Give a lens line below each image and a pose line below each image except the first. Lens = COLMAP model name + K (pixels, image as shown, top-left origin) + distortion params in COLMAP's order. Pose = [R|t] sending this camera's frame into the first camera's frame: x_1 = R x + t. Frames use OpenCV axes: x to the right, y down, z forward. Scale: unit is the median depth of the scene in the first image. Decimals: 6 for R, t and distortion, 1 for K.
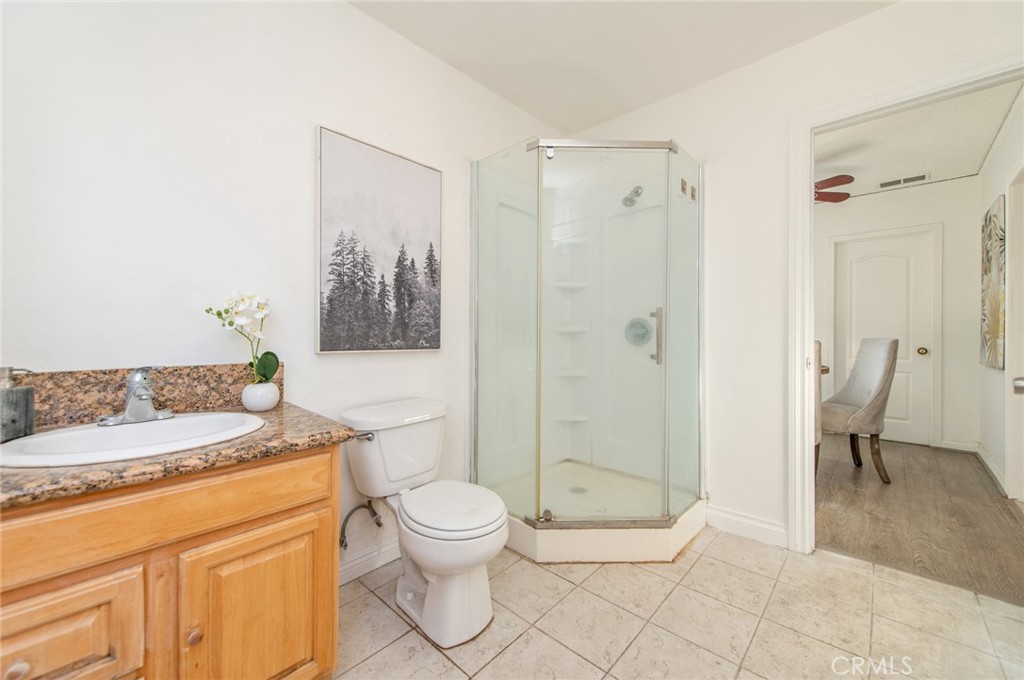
lens RADIAL K [[400.2, 0, 512.3], [0, 400.2, 338.3], [0, 0, 1]] dist [0.006495, -0.001771]
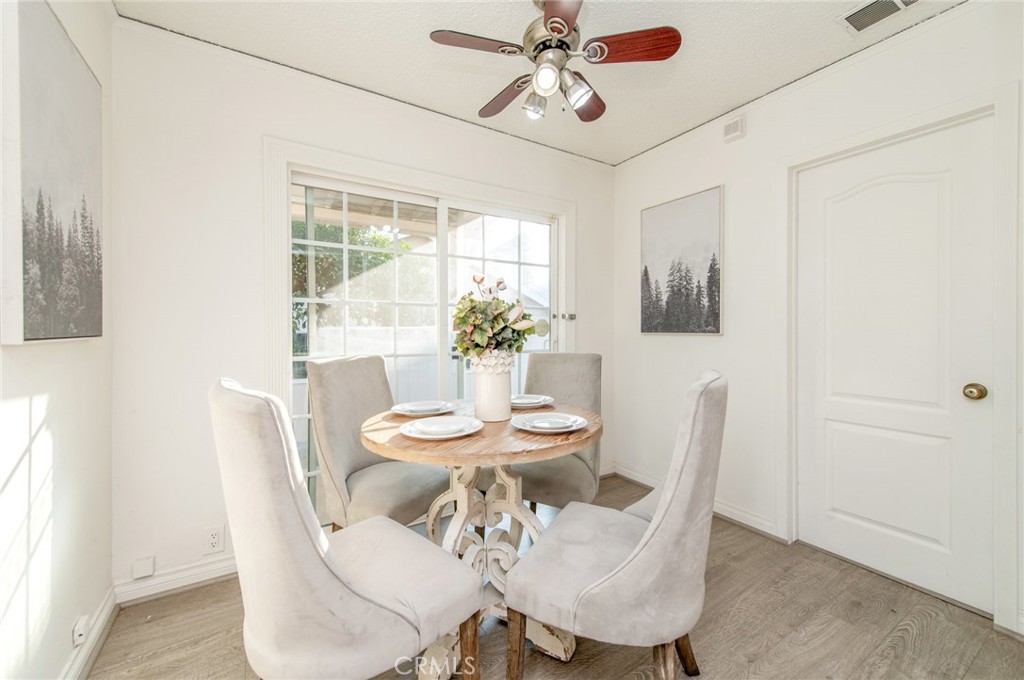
lens RADIAL K [[400.2, 0, 509.8], [0, 400.2, 334.3], [0, 0, 1]] dist [0.006495, -0.001771]
pose [[-0.268907, 0.008366, -0.963130, 1.230998], [0.001749, 0.999965, 0.008198, 0.019966], [0.963165, 0.000520, -0.268912, 0.736132]]
